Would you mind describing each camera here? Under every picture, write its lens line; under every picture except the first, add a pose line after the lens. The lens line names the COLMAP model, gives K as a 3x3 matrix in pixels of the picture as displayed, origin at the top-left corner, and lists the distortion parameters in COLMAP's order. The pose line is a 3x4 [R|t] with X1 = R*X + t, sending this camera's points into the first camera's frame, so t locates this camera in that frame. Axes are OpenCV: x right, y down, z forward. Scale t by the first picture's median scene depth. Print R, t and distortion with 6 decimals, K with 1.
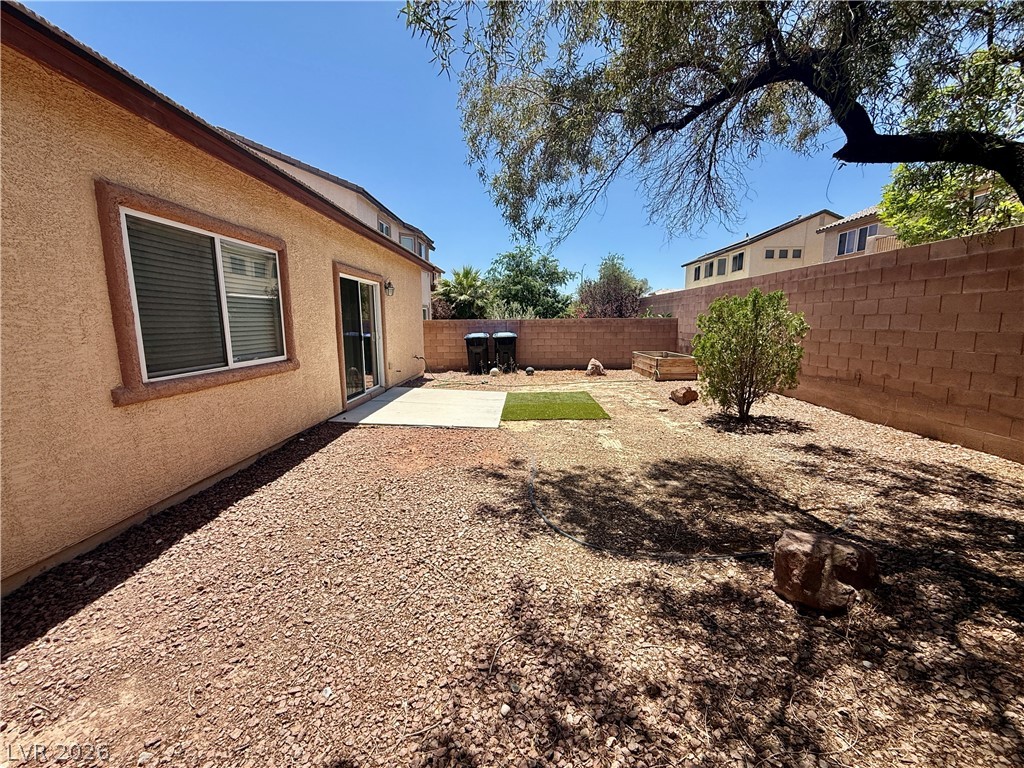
lens RADIAL K [[408.2, 0, 512.0], [0, 408.2, 384.0], [0, 0, 1]] dist [0.001162, 0.000042]
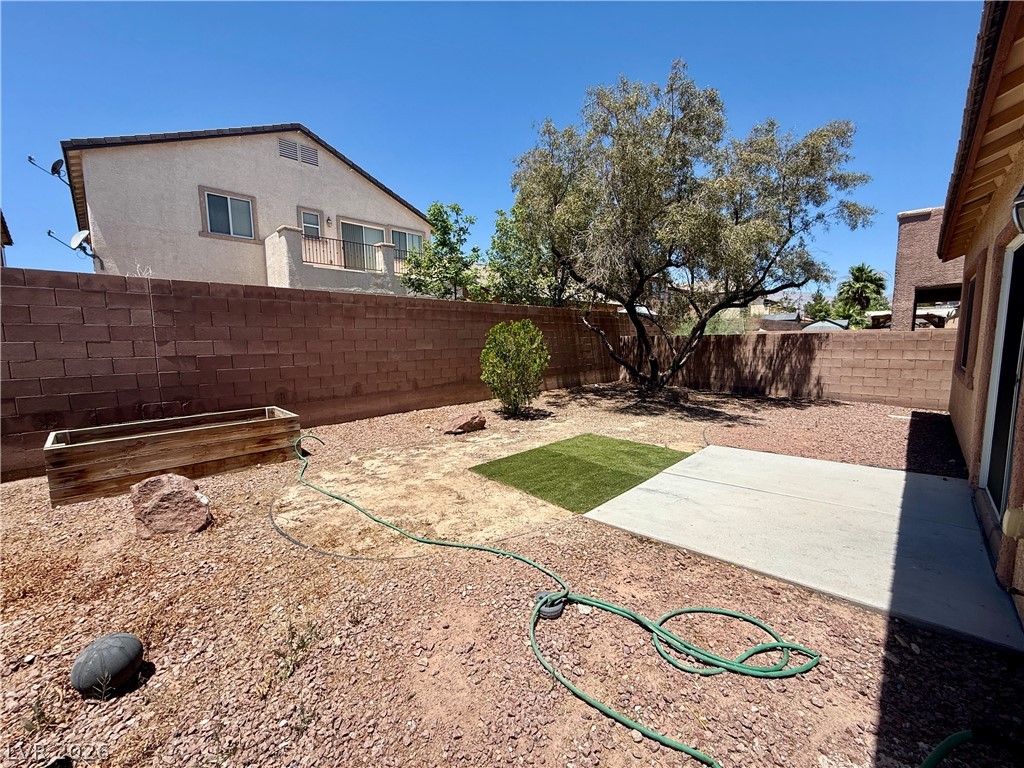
lens RADIAL K [[408.2, 0, 512.0], [0, 408.2, 384.0], [0, 0, 1]] dist [0.001162, 0.000042]
pose [[-0.731197, -0.058037, 0.679694, -0.254592], [0.121846, 0.969240, 0.213838, -0.226356], [-0.671197, 0.239175, -0.701634, 1.456490]]
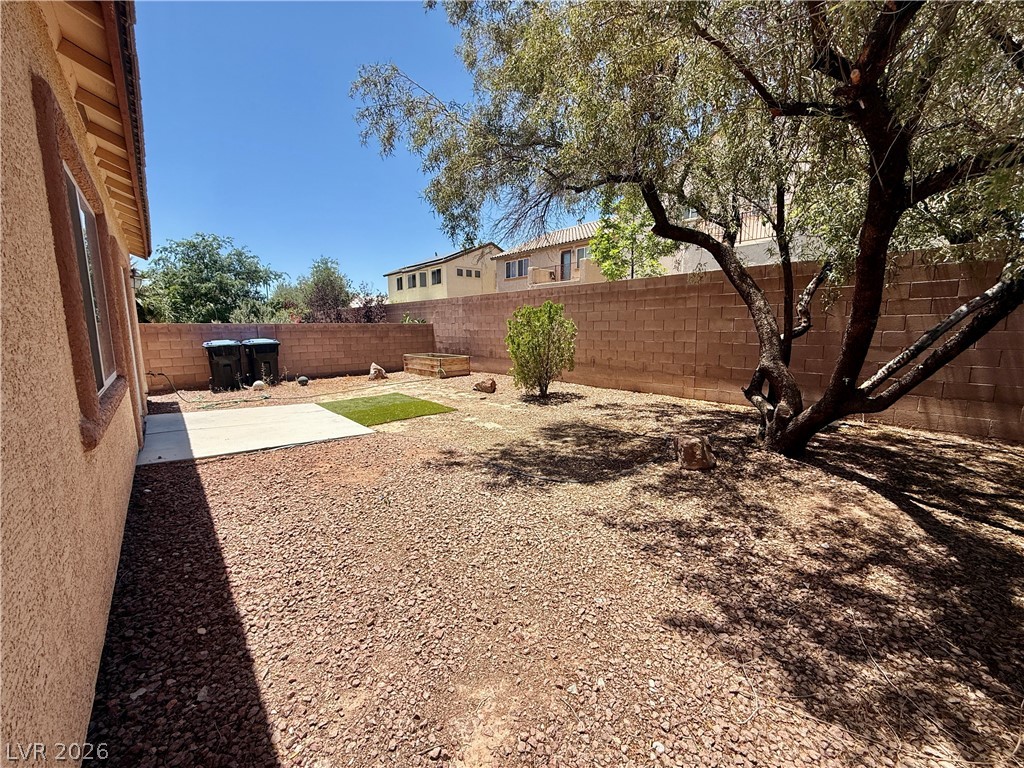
lens RADIAL K [[408.2, 0, 512.0], [0, 408.2, 384.0], [0, 0, 1]] dist [0.001162, 0.000042]
pose [[0.737525, -0.091159, 0.669139, -0.317922], [0.102577, 0.994472, 0.022419, 0.002799], [-0.667483, 0.052104, 0.742799, 0.040264]]
